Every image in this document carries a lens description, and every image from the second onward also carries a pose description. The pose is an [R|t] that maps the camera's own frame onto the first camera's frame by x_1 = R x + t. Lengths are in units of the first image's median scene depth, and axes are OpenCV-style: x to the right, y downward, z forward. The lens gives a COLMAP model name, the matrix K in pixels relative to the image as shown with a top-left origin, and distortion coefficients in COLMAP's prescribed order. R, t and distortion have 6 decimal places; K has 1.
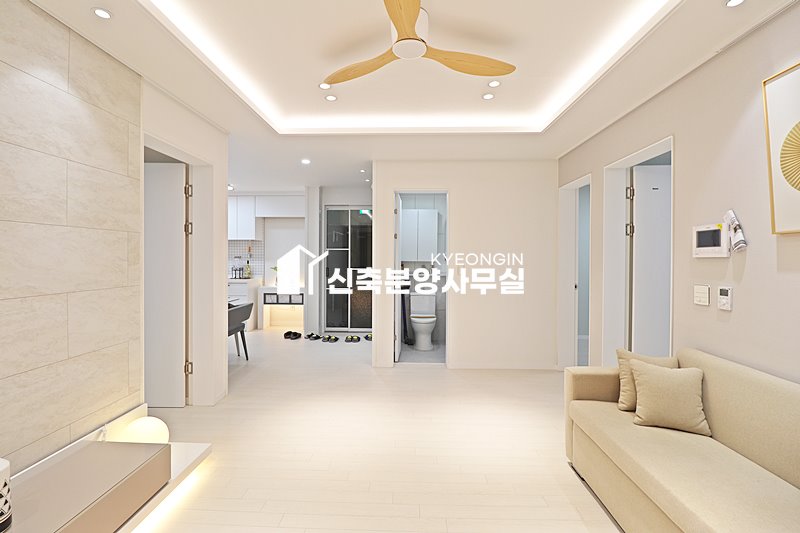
lens RADIAL K [[366.1, 0, 406.0], [0, 366.1, 260.2], [0, 0, 1]] dist [-0.028643, -0.000493]
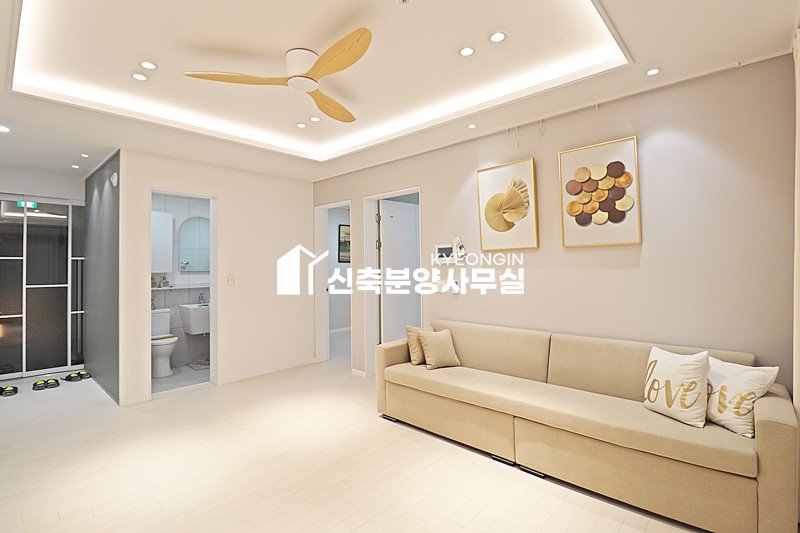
lens RADIAL K [[370.6, 0, 399.3], [0, 370.6, 259.5], [0, 0, 1]] dist [-0.000279, -0.011652]
pose [[0.660536, 0.001749, 0.750793, -0.533516], [0.020565, 0.999580, -0.020421, 0.003012], [-0.750513, 0.028929, 0.660222, 0.011494]]
